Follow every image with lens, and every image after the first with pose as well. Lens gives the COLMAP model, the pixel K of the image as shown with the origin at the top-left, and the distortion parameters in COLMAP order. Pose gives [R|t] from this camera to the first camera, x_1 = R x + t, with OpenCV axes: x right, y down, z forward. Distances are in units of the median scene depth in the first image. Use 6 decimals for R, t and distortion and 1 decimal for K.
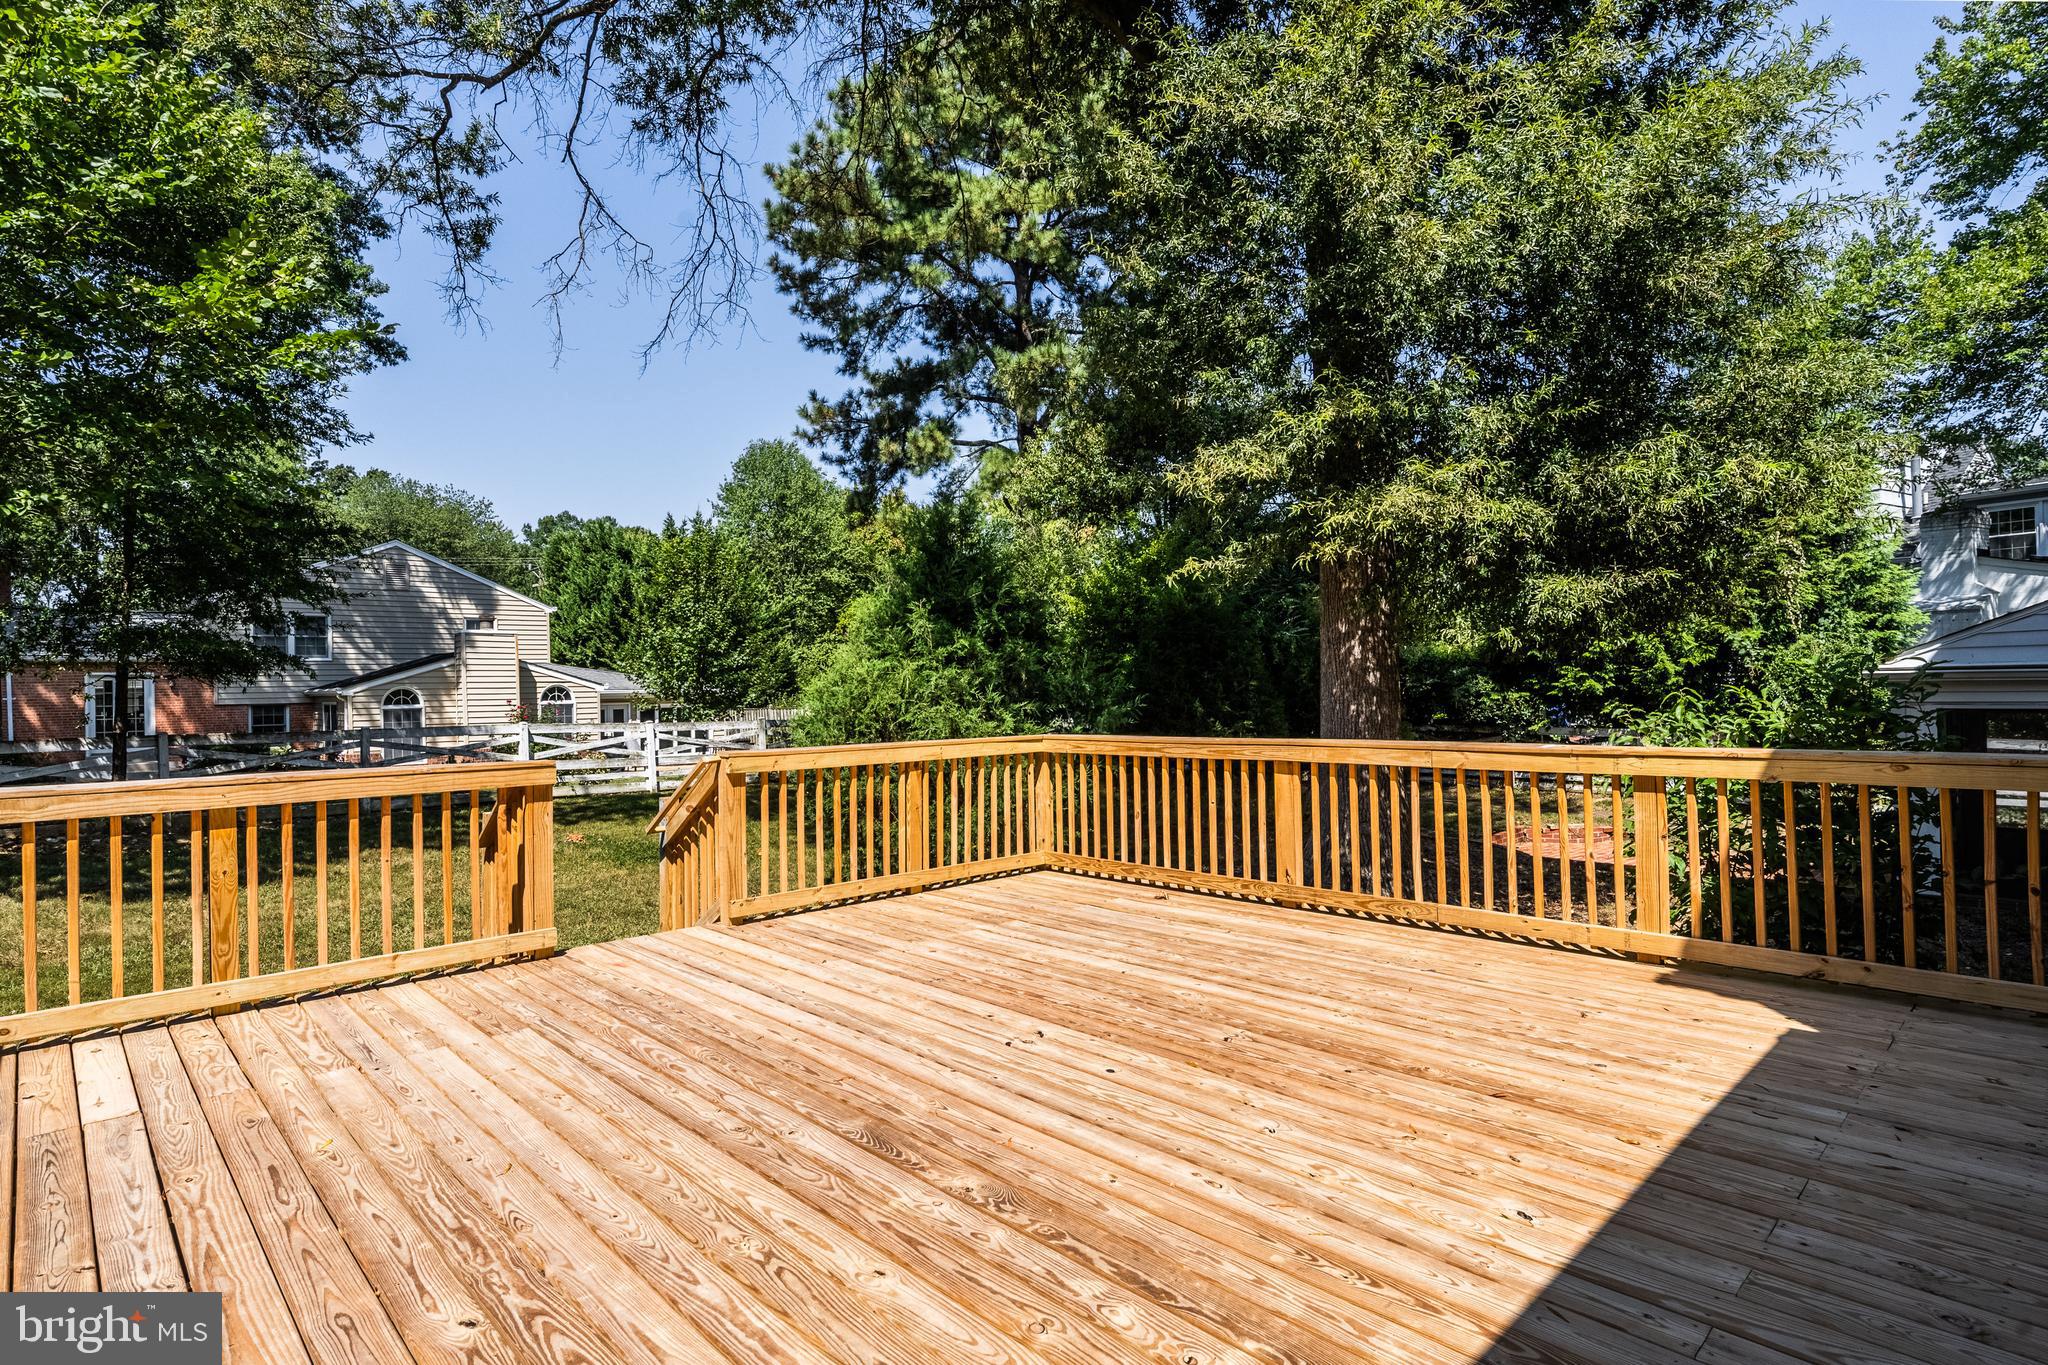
lens RADIAL K [[1034.5, 0, 1021.9], [0, 1034.5, 719.7], [0, 0, 1]] dist [-0.000847, -0.000166]
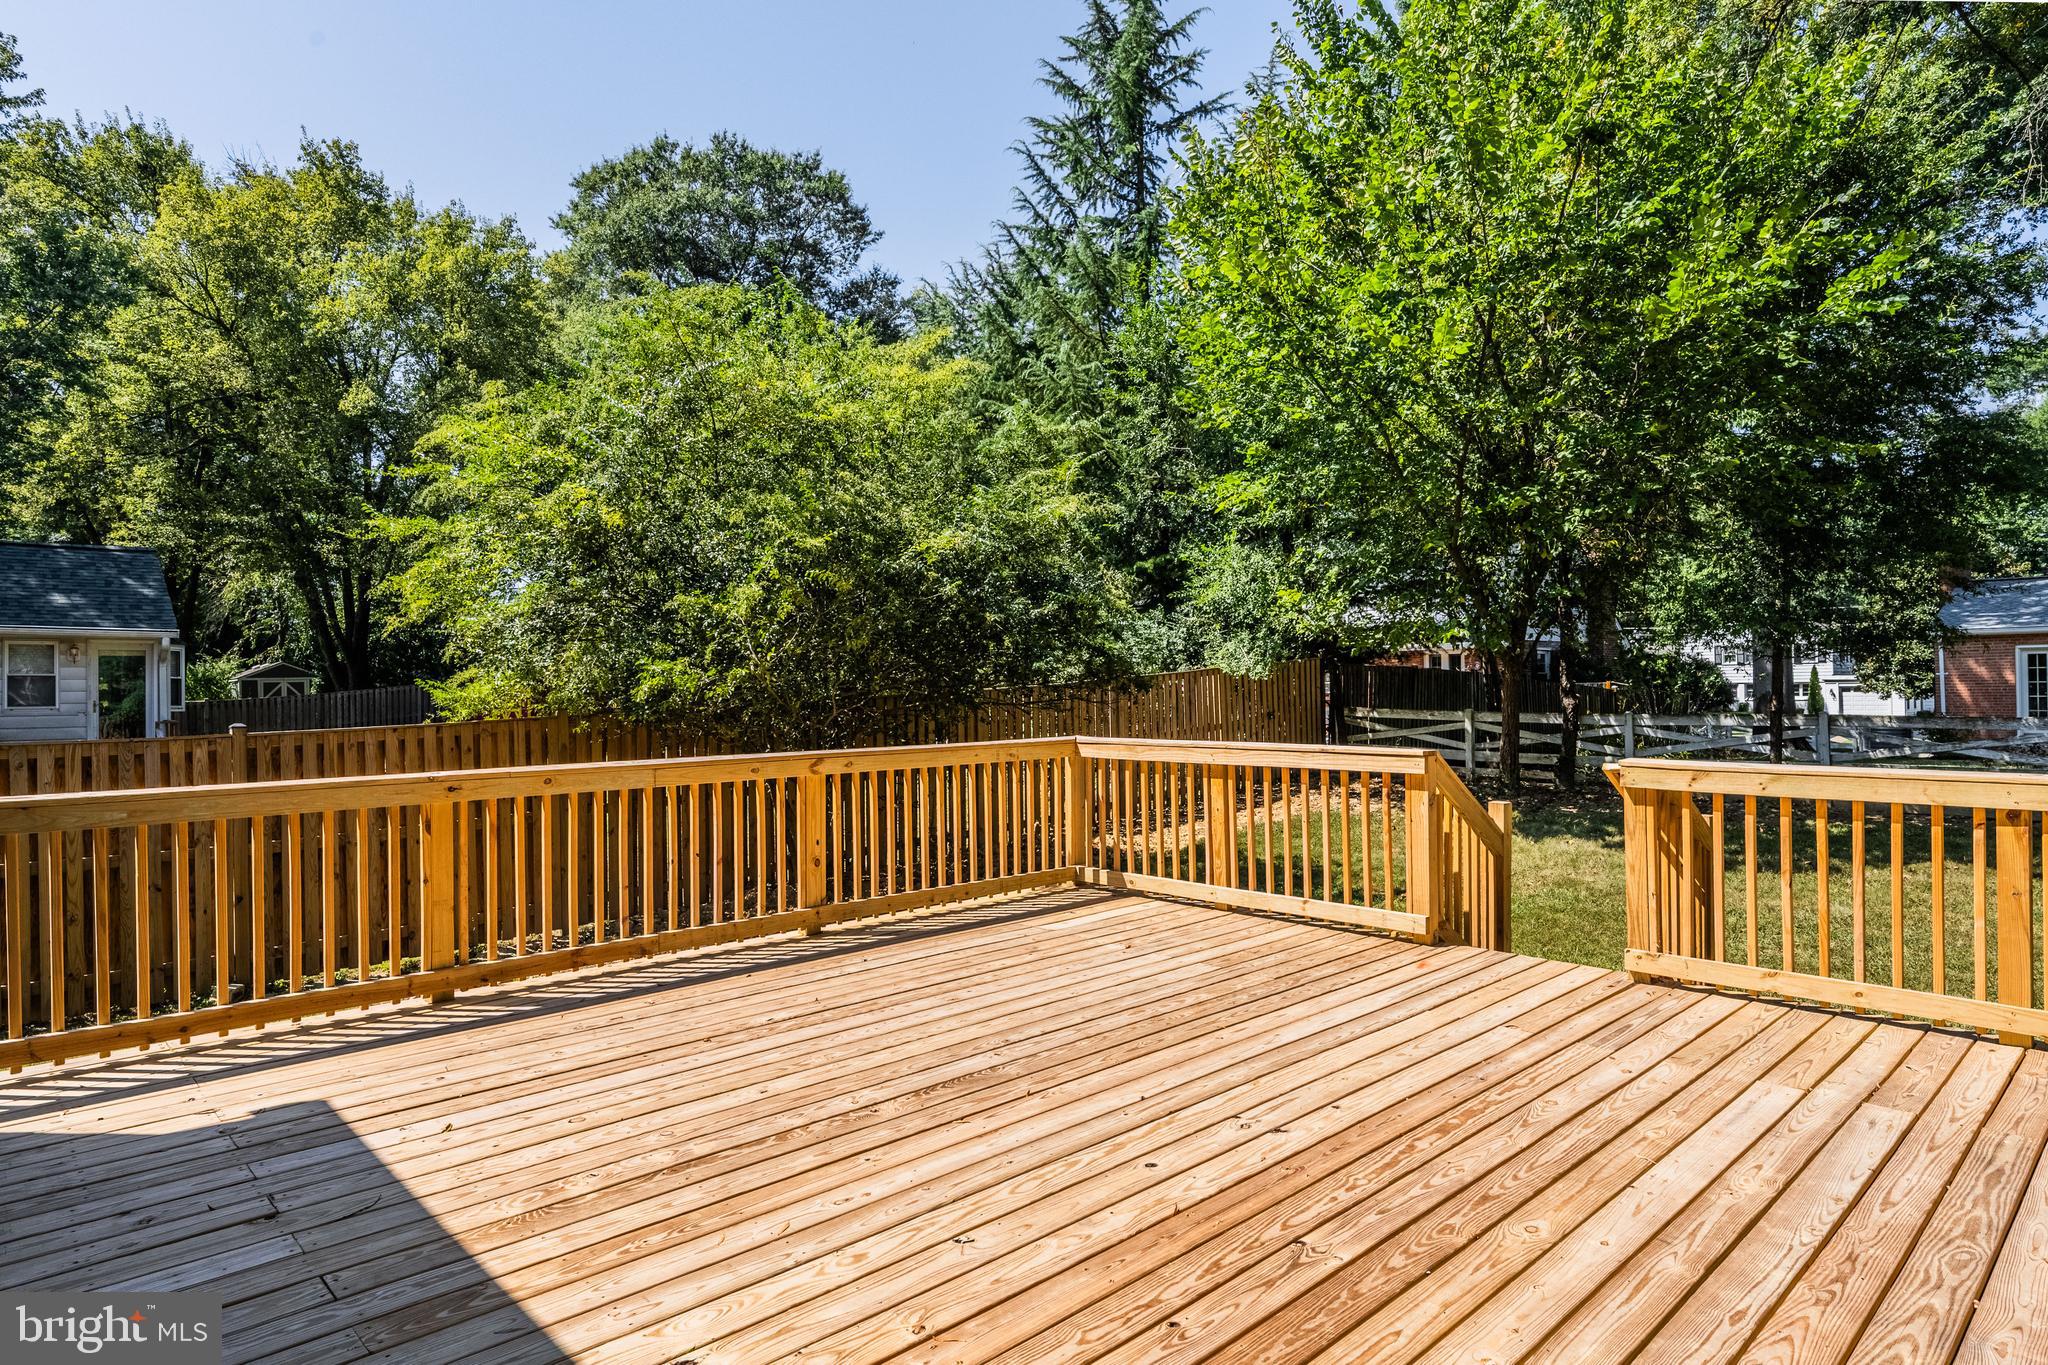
lens RADIAL K [[1155.5, 0, 1024.0], [0, 1155.5, 682.5], [0, 0, 1]] dist [-0.000132, -0.000115]
pose [[-0.007231, 0.007395, -0.999947, 0.890910], [-0.016411, 0.999837, 0.007513, -0.035824], [0.999839, 0.016465, -0.007109, 0.821107]]
